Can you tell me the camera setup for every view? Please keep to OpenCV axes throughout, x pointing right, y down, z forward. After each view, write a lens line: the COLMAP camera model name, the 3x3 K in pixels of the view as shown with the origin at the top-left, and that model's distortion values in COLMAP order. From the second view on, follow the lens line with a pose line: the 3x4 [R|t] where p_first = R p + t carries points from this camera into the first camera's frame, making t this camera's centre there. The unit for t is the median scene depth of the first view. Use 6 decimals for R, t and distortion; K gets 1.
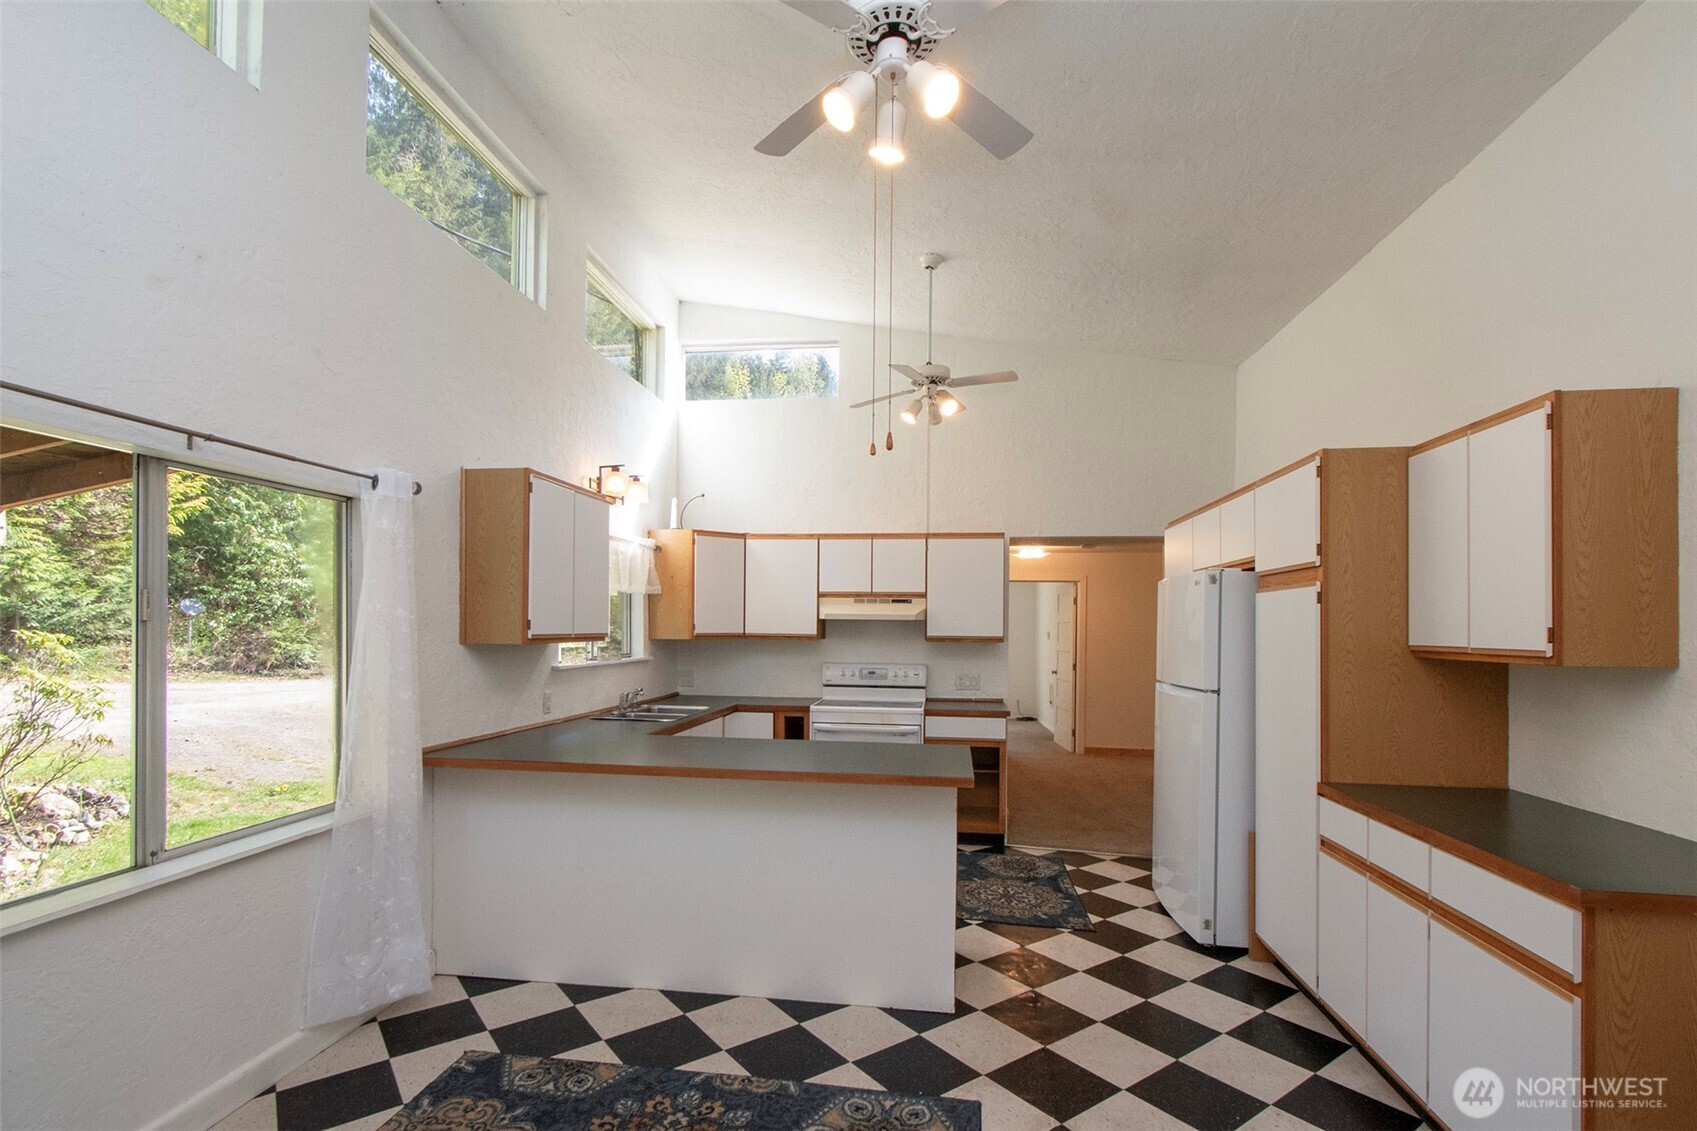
lens RADIAL K [[796.7, 0, 845.5], [0, 796.7, 627.4], [0, 0, 1]] dist [0.021185, -0.000378]
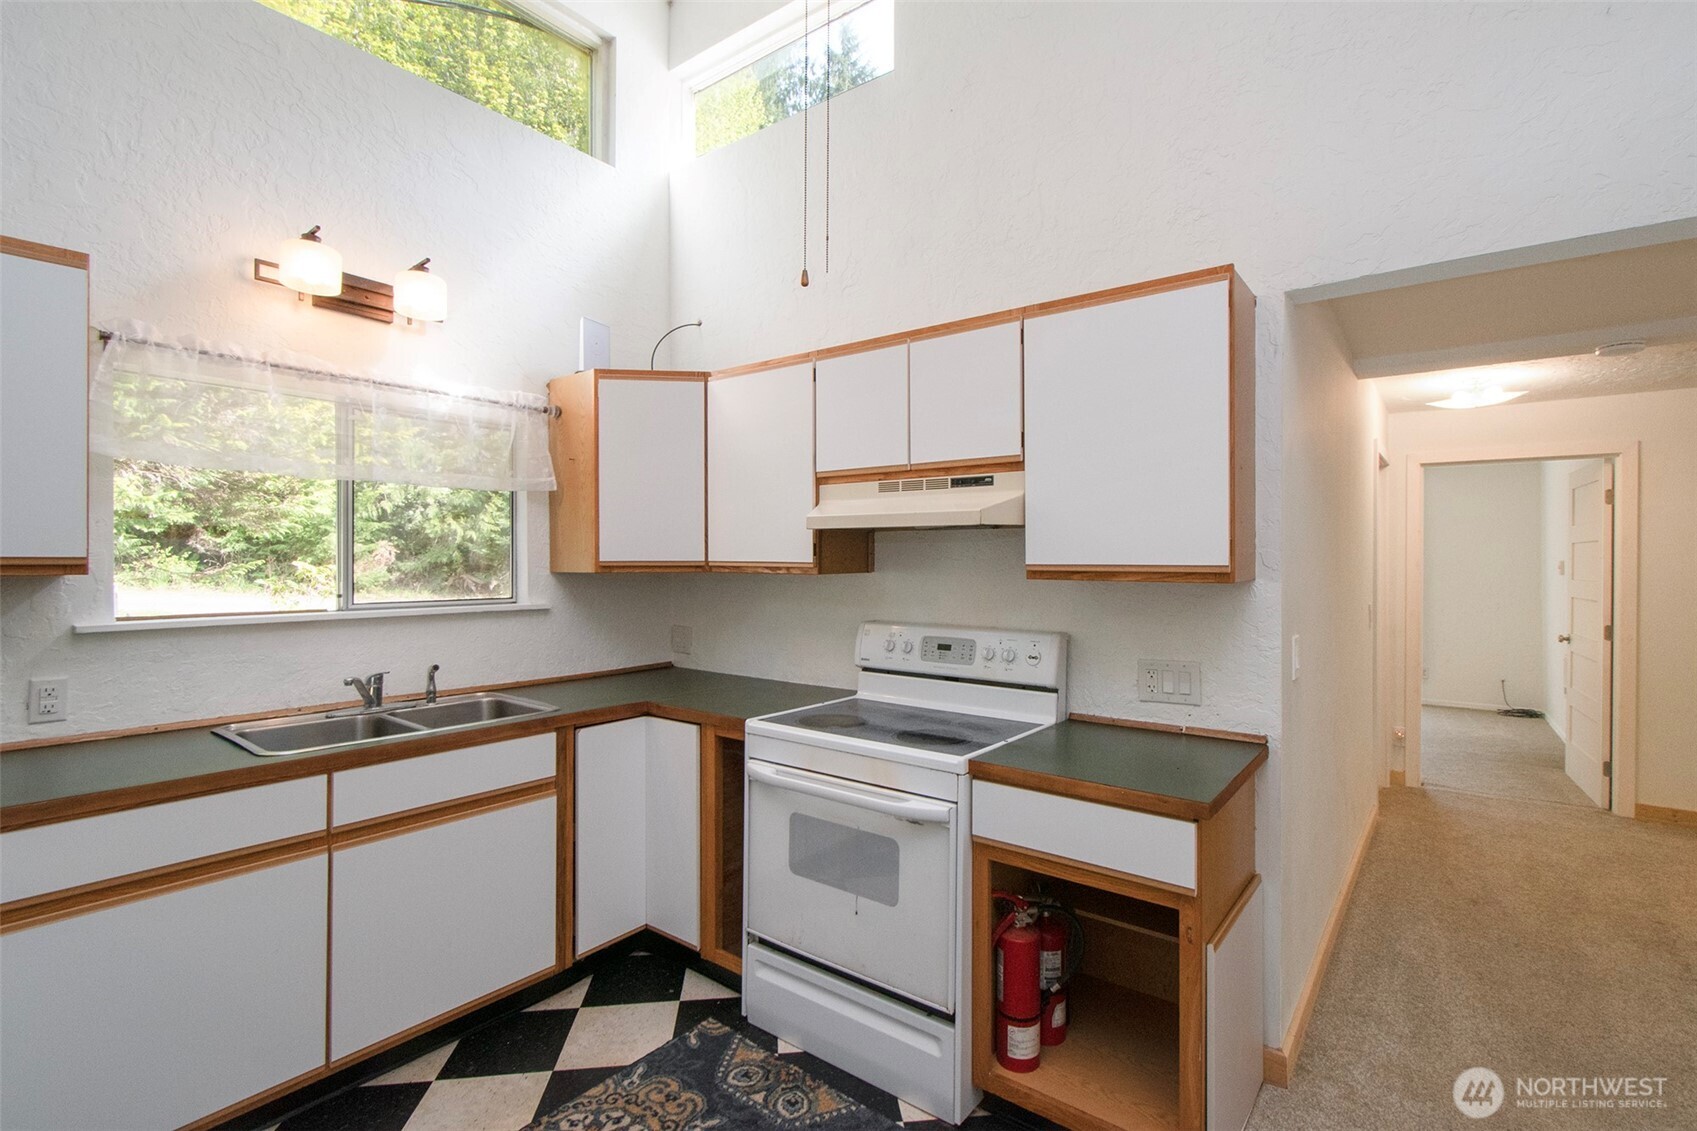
lens RADIAL K [[770.2, 0, 855.0], [0, 770.2, 571.4], [0, 0, 1]] dist [0.005608, 0.001088]
pose [[0.862728, 0.005170, -0.505642, 0.227310], [0.002788, 0.999884, 0.014981, 0.007520], [0.505660, -0.014334, 0.862614, 0.641049]]
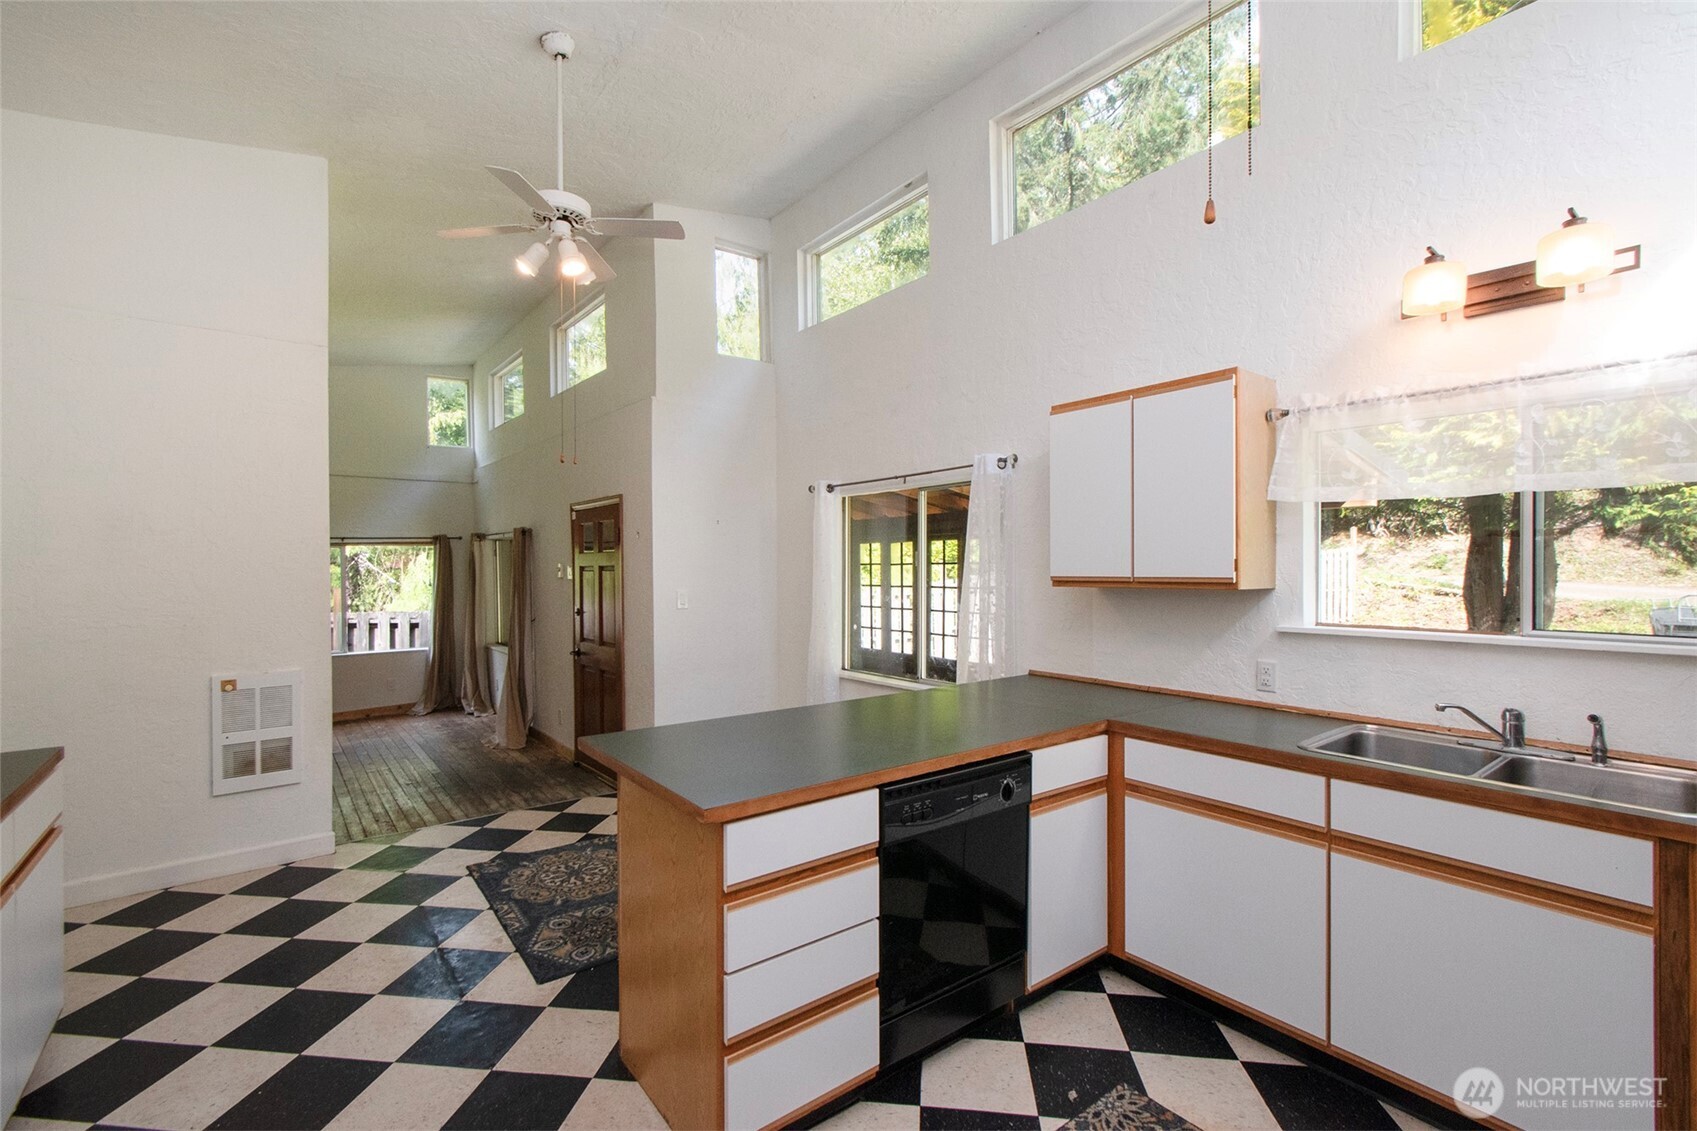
lens RADIAL K [[770.2, 0, 853.0], [0, 770.2, 576.9], [0, 0, 1]] dist [0.005608, 0.001088]
pose [[-0.693006, 0.007984, -0.720887, 0.284402], [0.001782, 0.999955, 0.009362, 0.000294], [0.720929, 0.005203, -0.692989, 0.925417]]
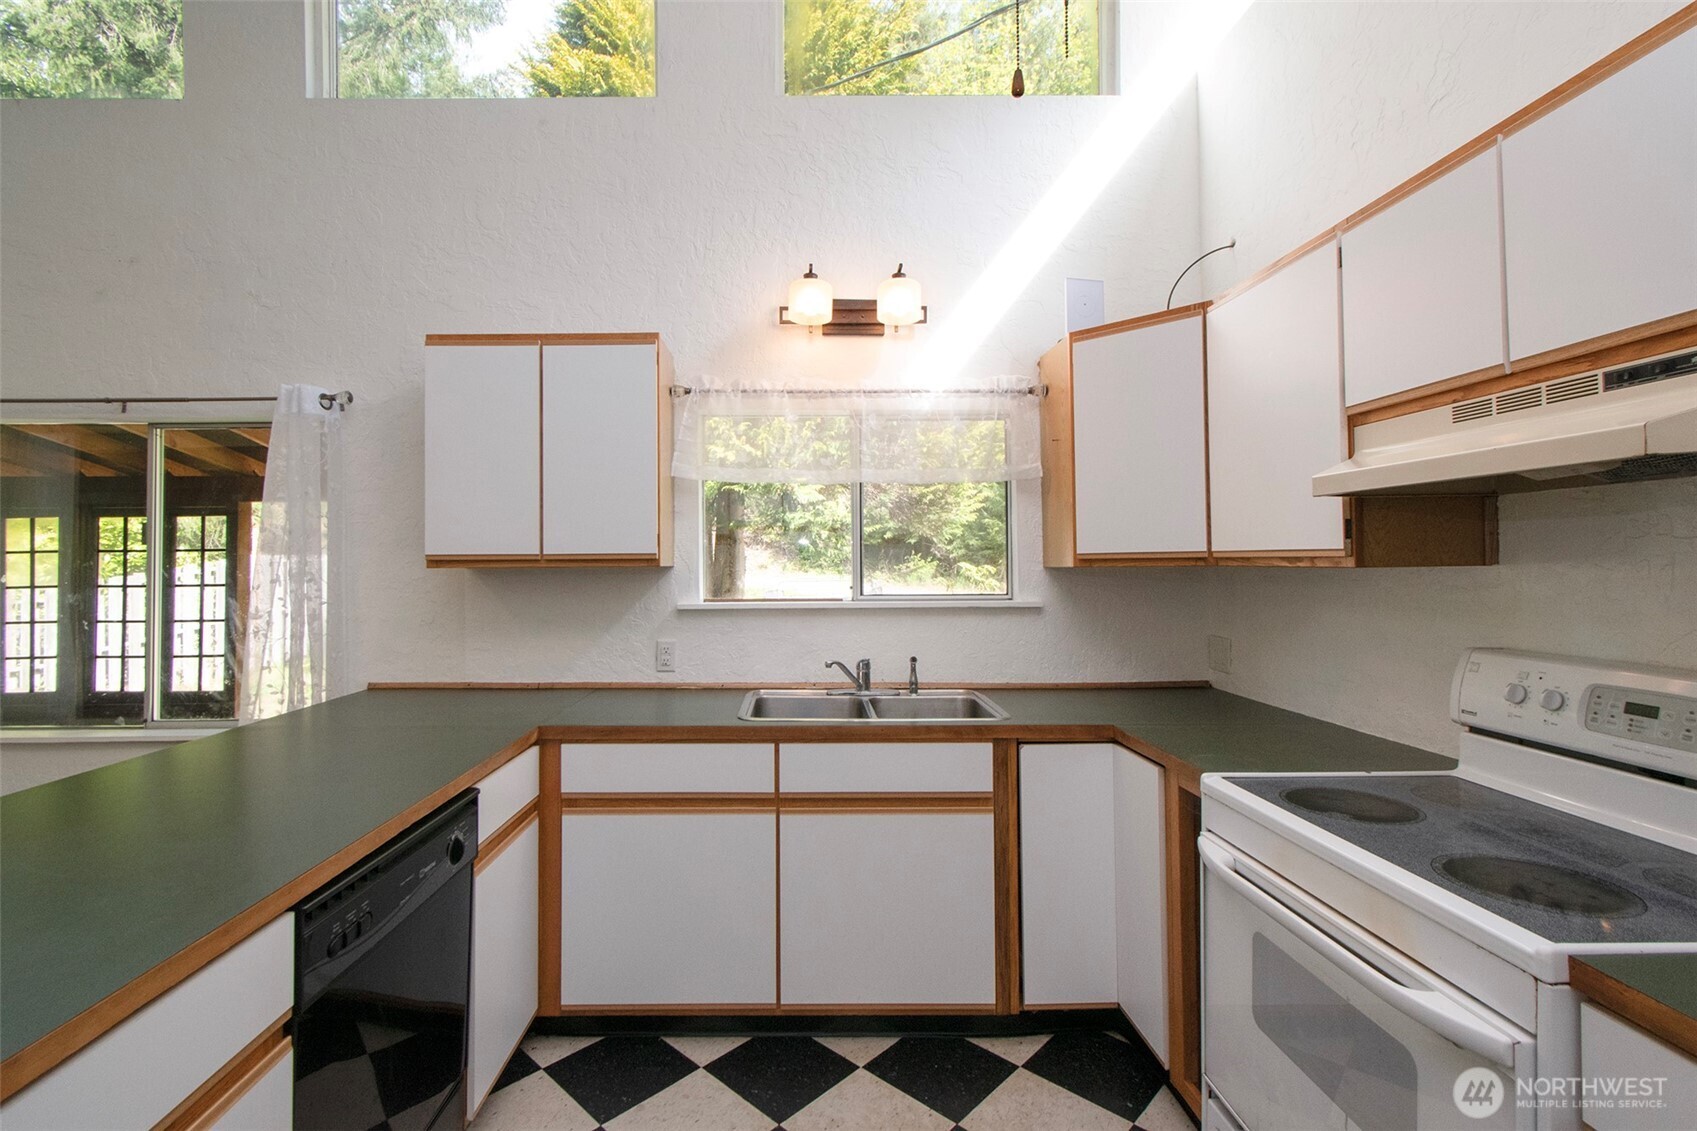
lens RADIAL K [[770.2, 0, 807.7], [0, 770.2, 558.3], [0, 0, 1]] dist [0.005608, 0.001088]
pose [[0.147857, -0.012002, -0.988936, 0.236051], [0.008829, 0.999903, -0.010815, 0.014271], [0.988969, -0.007133, 0.147949, 0.784134]]
